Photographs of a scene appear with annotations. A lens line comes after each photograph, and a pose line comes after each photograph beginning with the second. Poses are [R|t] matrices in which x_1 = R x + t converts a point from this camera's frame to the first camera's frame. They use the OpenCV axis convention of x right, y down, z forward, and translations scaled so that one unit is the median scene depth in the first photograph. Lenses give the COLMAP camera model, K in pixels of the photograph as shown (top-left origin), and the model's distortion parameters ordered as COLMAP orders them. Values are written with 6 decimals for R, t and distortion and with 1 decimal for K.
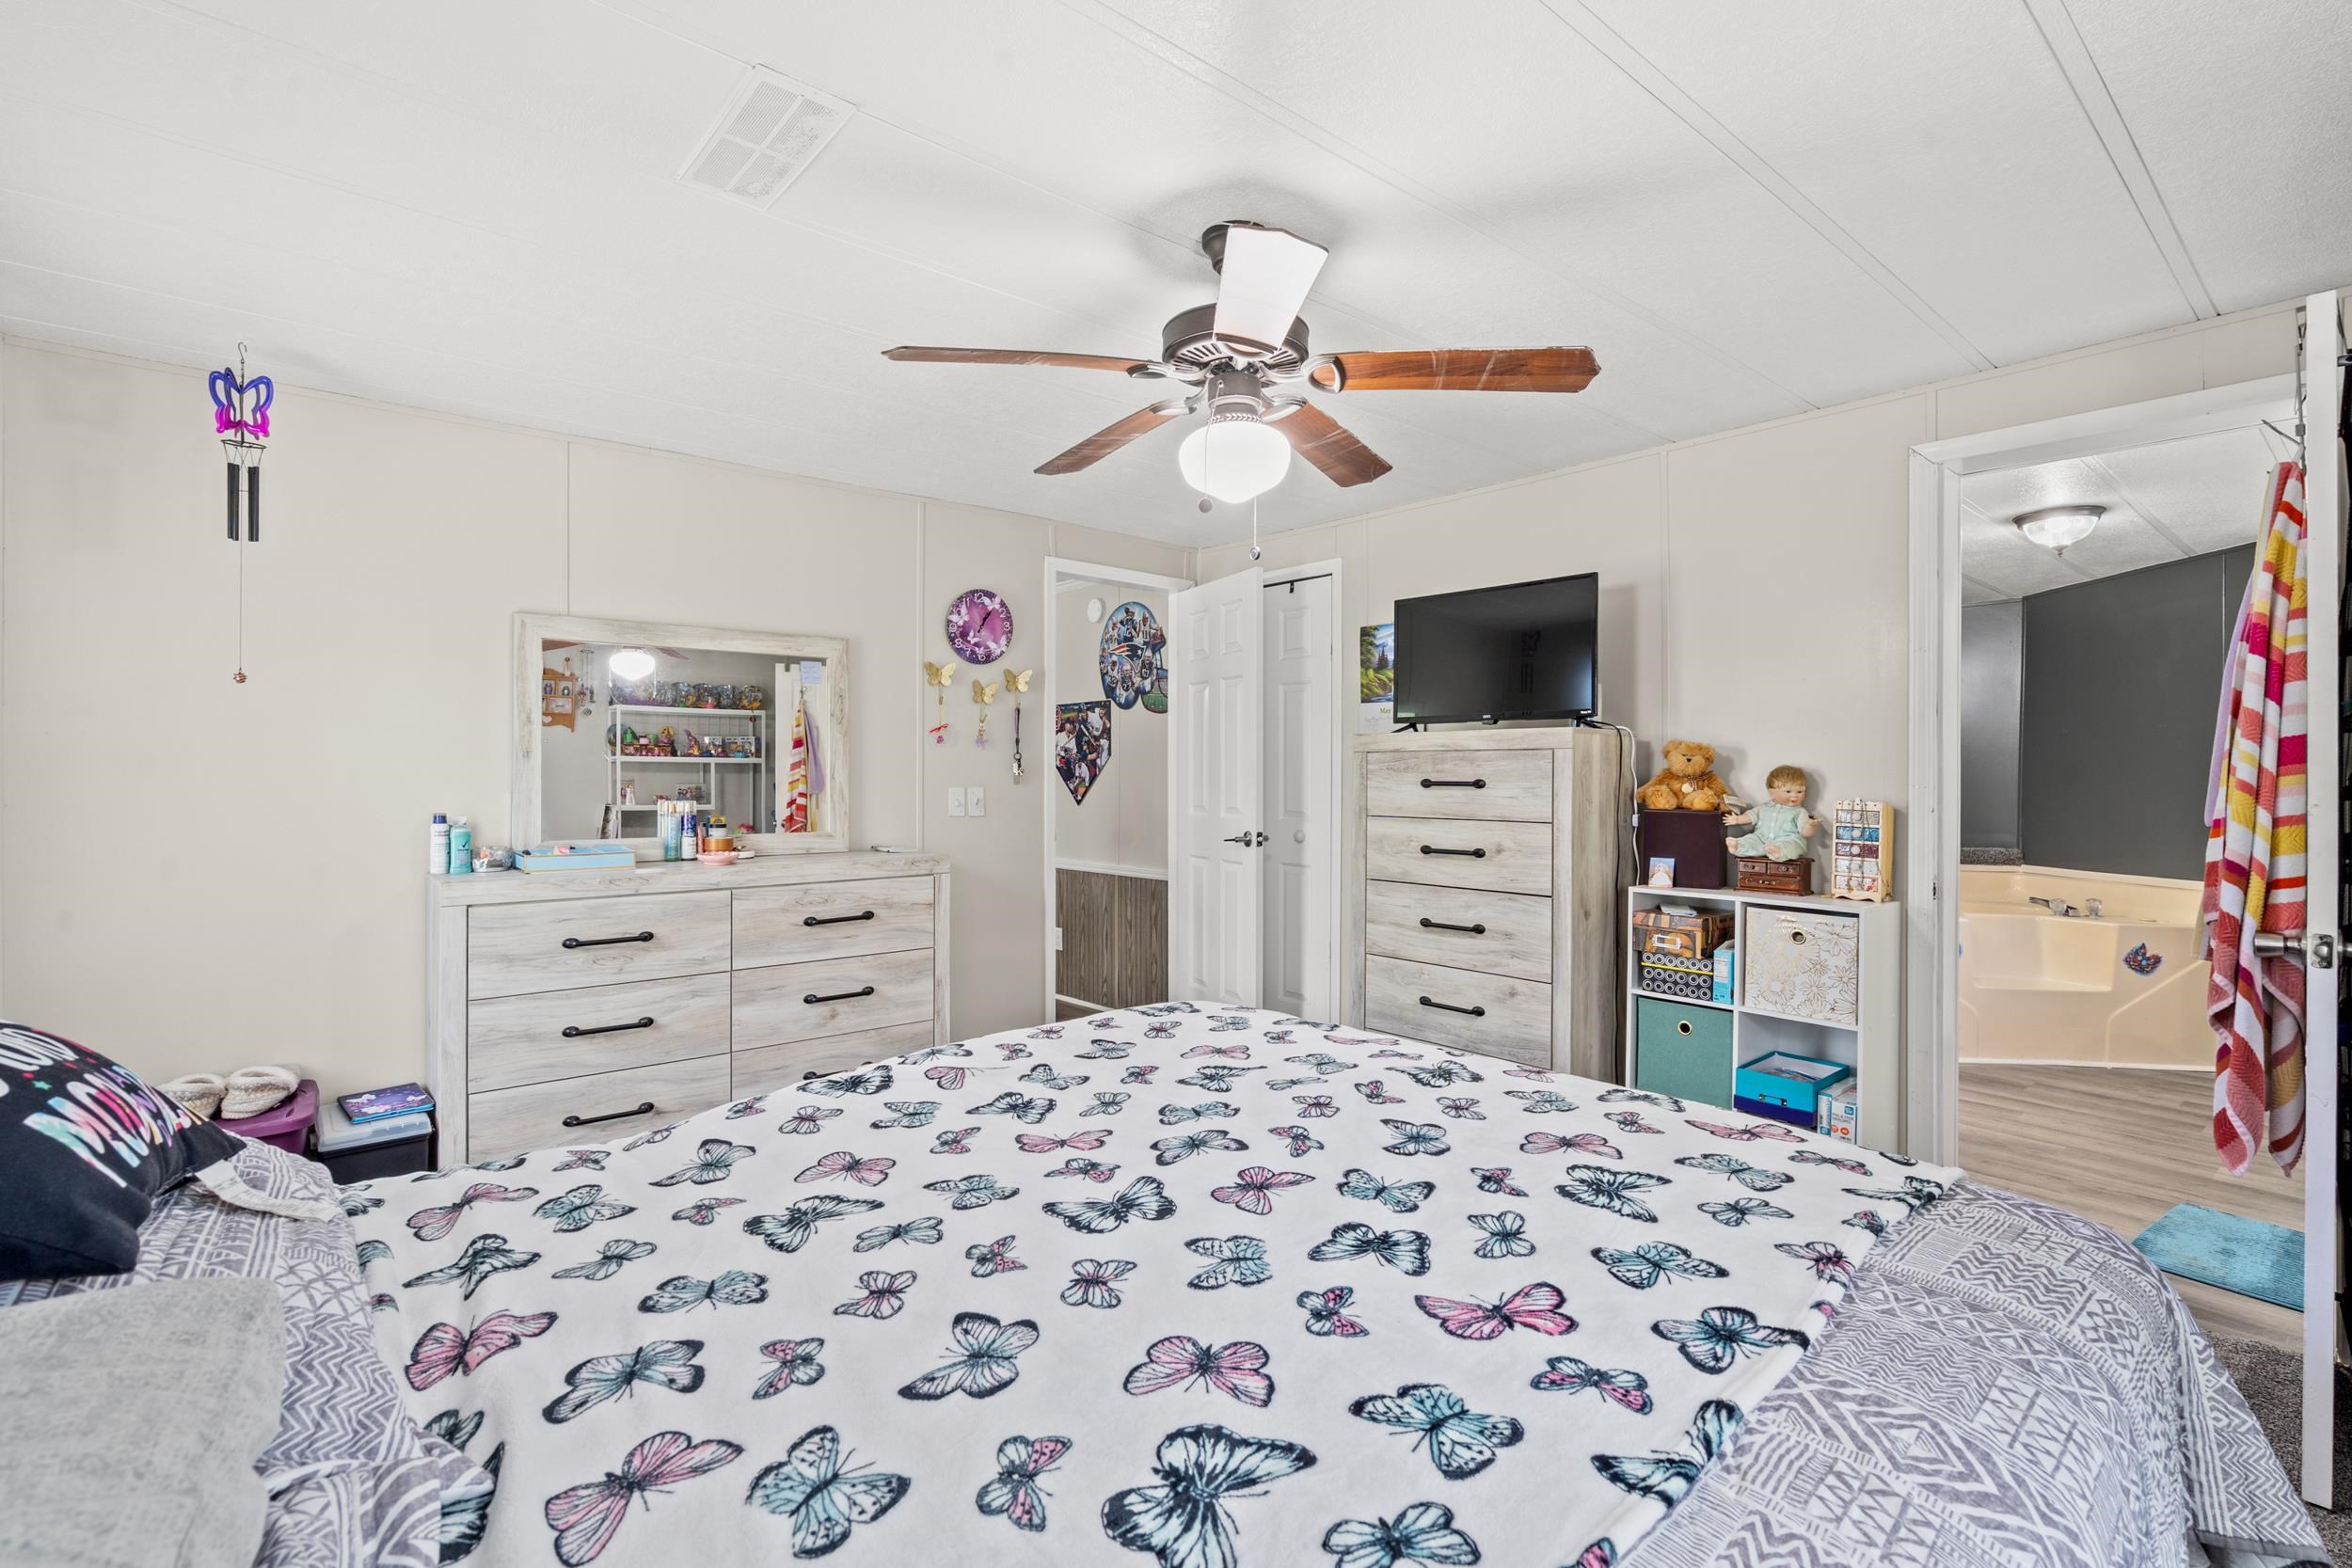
lens RADIAL K [[1064.3, 0, 1176.0], [0, 1064.3, 784.0], [0, 0, 1]] dist [0.003637, 0.000297]
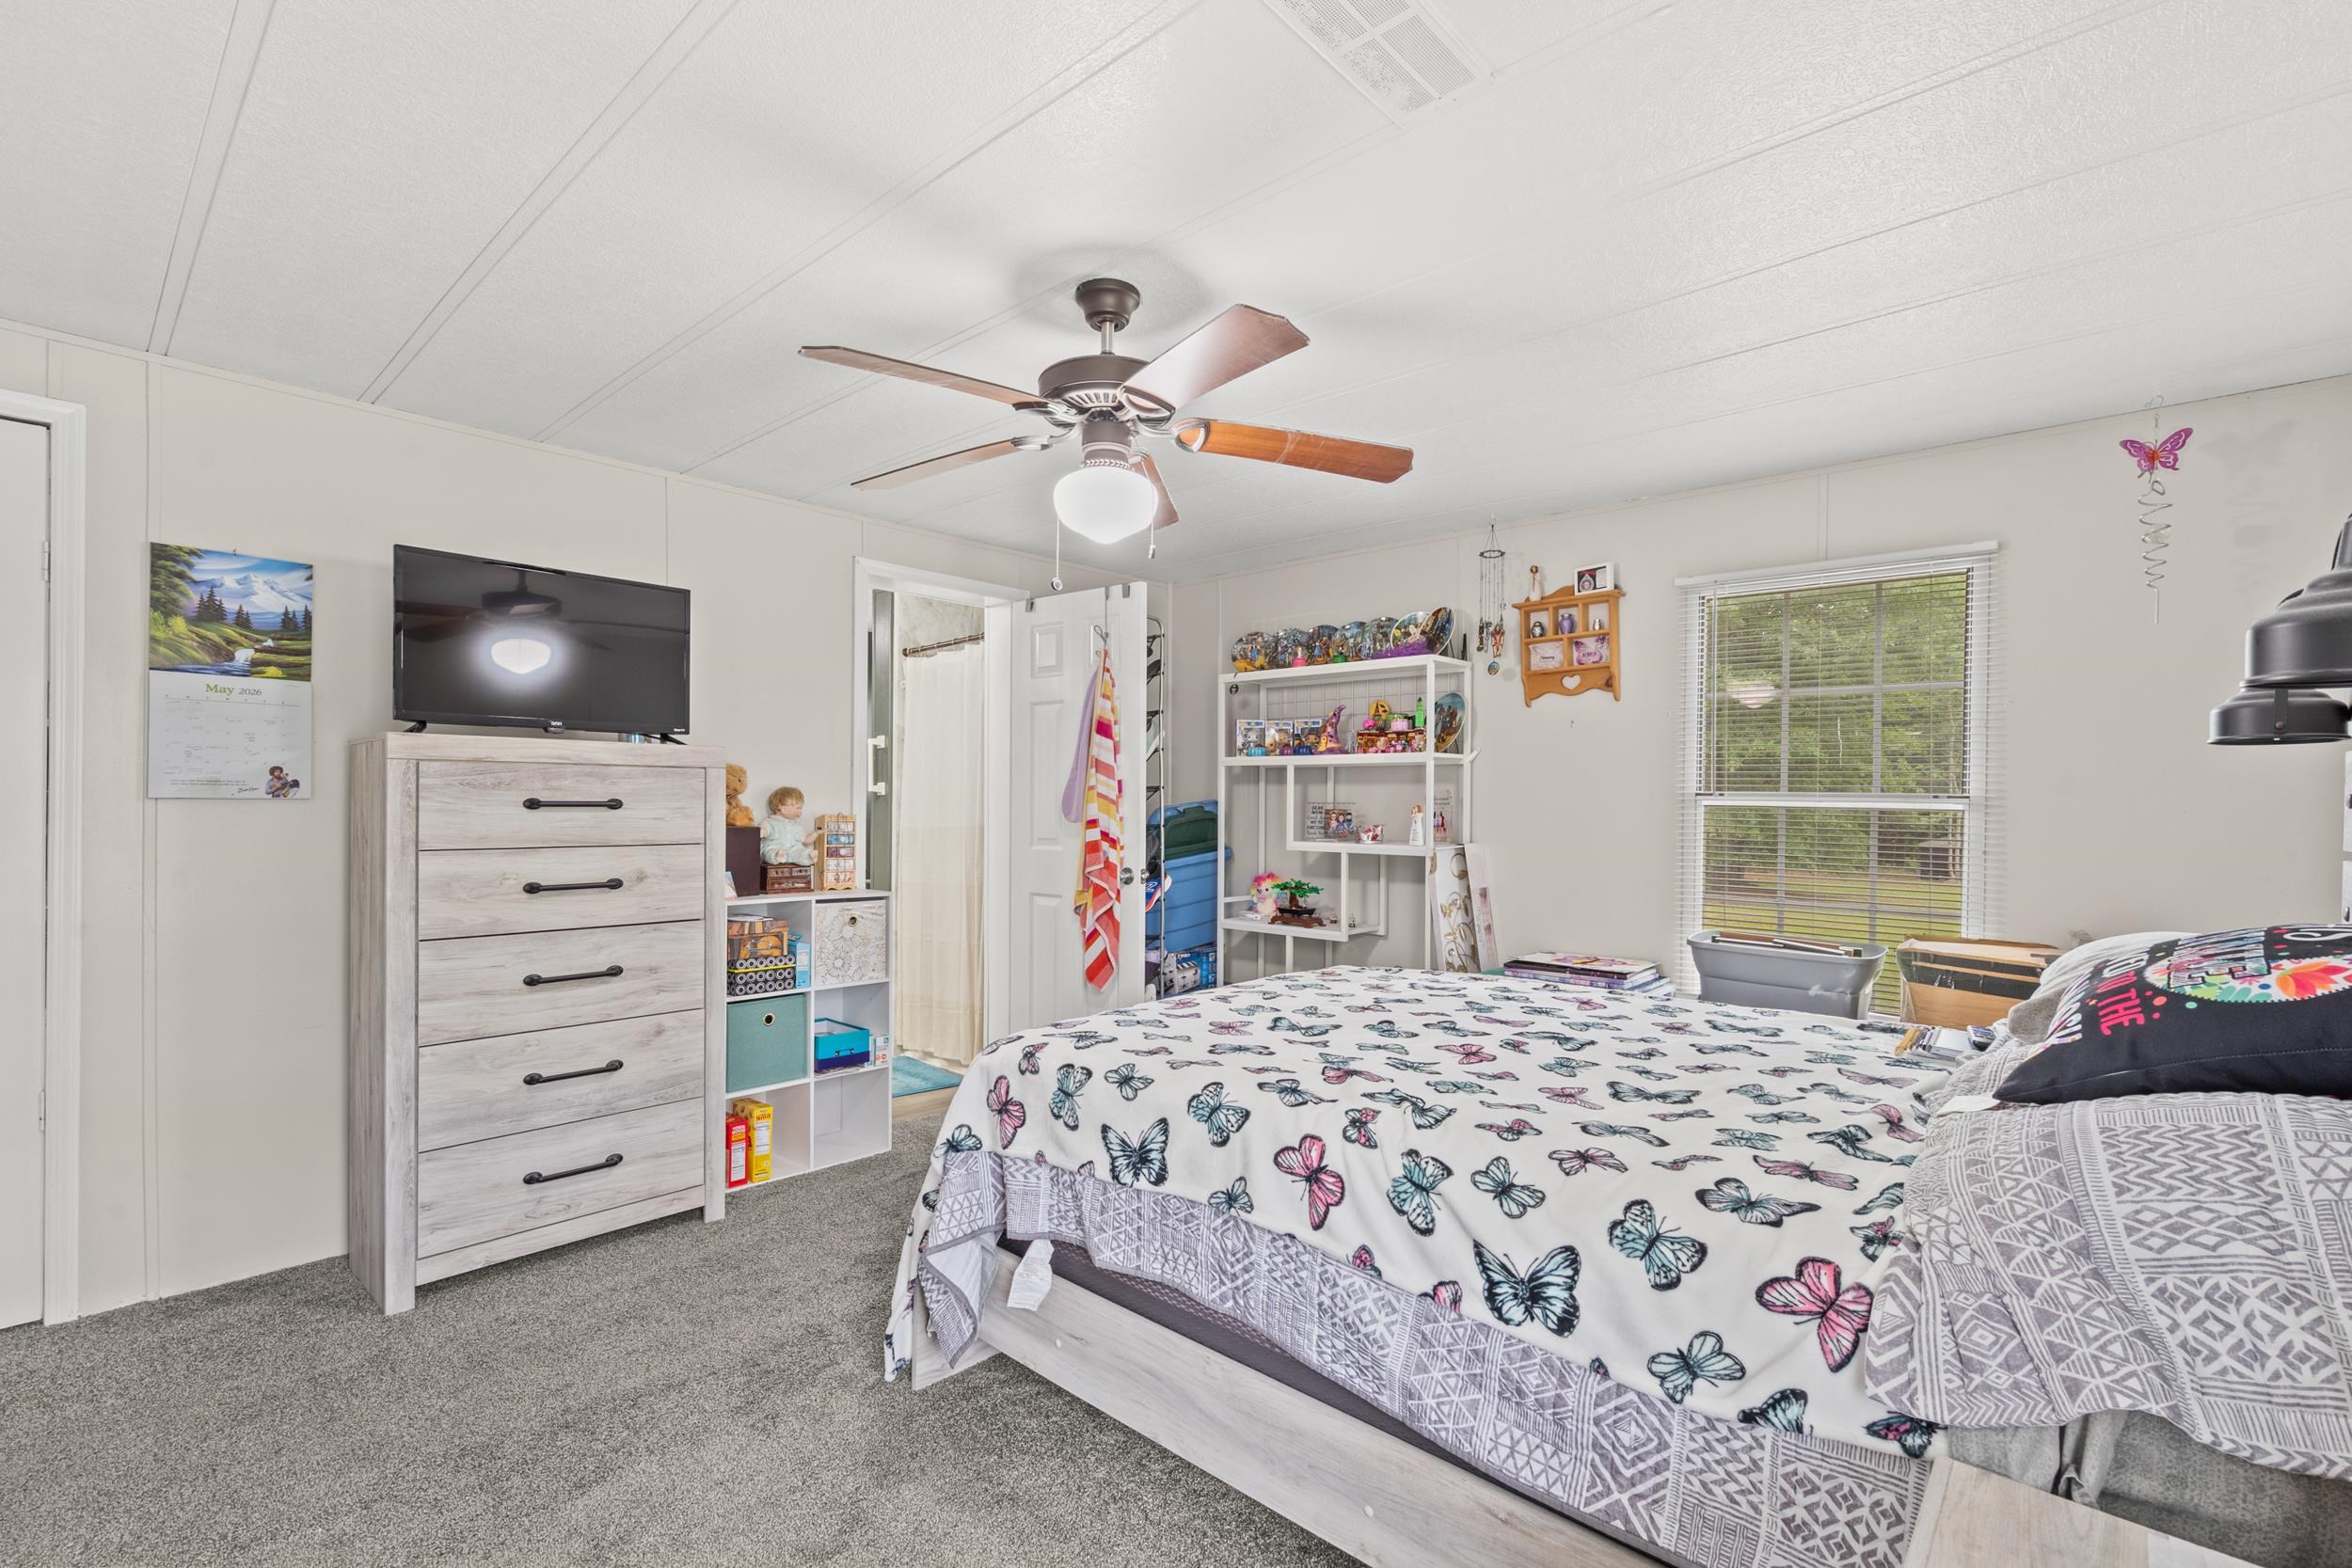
lens RADIAL K [[1051.5, 0, 1170.0], [0, 1051.5, 822.8], [0, 0, 1]] dist [-0.005450, -0.000227]
pose [[-0.101194, -0.026922, 0.994502, -0.629063], [-0.001152, 0.999636, 0.026944, -0.008711], [-0.994866, 0.001581, -0.101188, 0.655159]]
